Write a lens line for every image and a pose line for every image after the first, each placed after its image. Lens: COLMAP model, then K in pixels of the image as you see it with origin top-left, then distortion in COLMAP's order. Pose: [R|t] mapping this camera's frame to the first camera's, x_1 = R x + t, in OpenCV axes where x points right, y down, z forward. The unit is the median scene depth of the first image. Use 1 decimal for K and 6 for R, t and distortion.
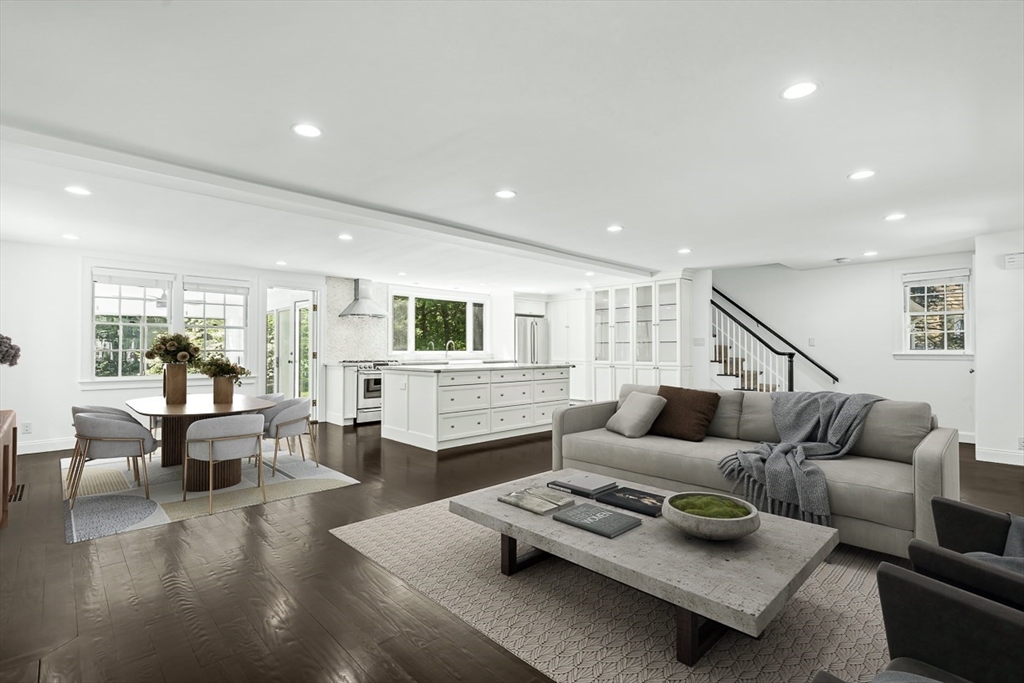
lens RADIAL K [[478.3, 0, 513.2], [0, 478.3, 341.8], [0, 0, 1]] dist [0.001231, -0.000028]
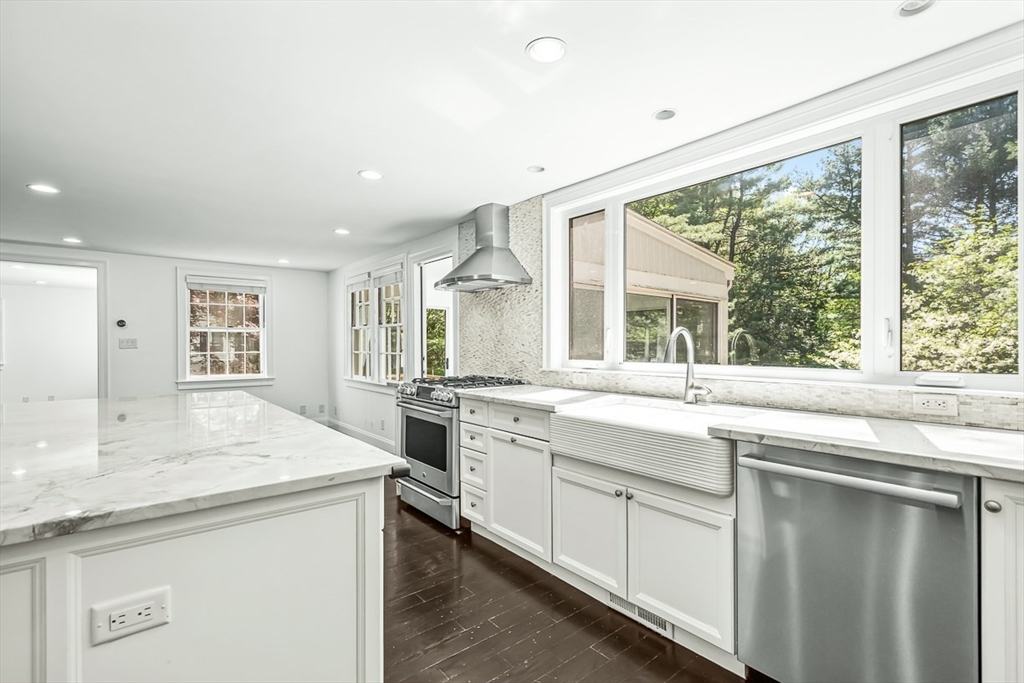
lens RADIAL K [[467.1, 0, 512.3], [0, 467.1, 345.9], [0, 0, 1]] dist [-0.000743, -0.000159]
pose [[-0.085696, -0.002777, -0.996317, 0.147400], [0.013746, 0.999898, -0.003969, 0.008903], [0.996227, -0.014035, -0.085649, 1.071026]]
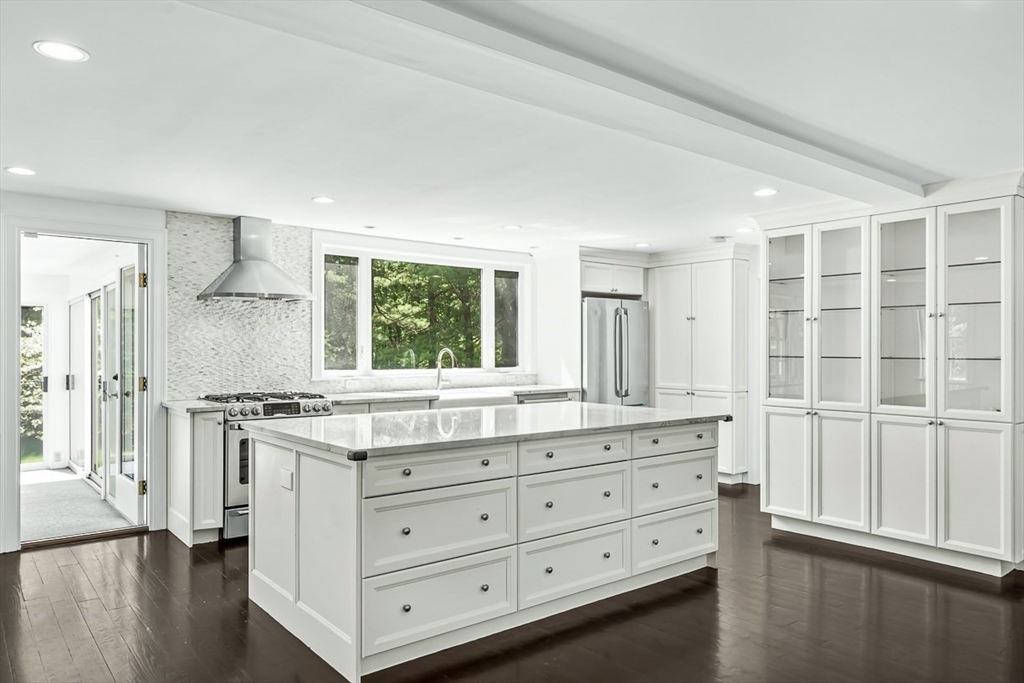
lens RADIAL K [[698.5, 0, 510.4], [0, 698.5, 344.8], [0, 0, 1]] dist [-0.007854, 0.000586]
pose [[0.995552, 0.000958, -0.094211, -0.001584], [0.000094, 0.999938, 0.011157, -0.016238], [0.094216, -0.011116, 0.995490, 0.354169]]
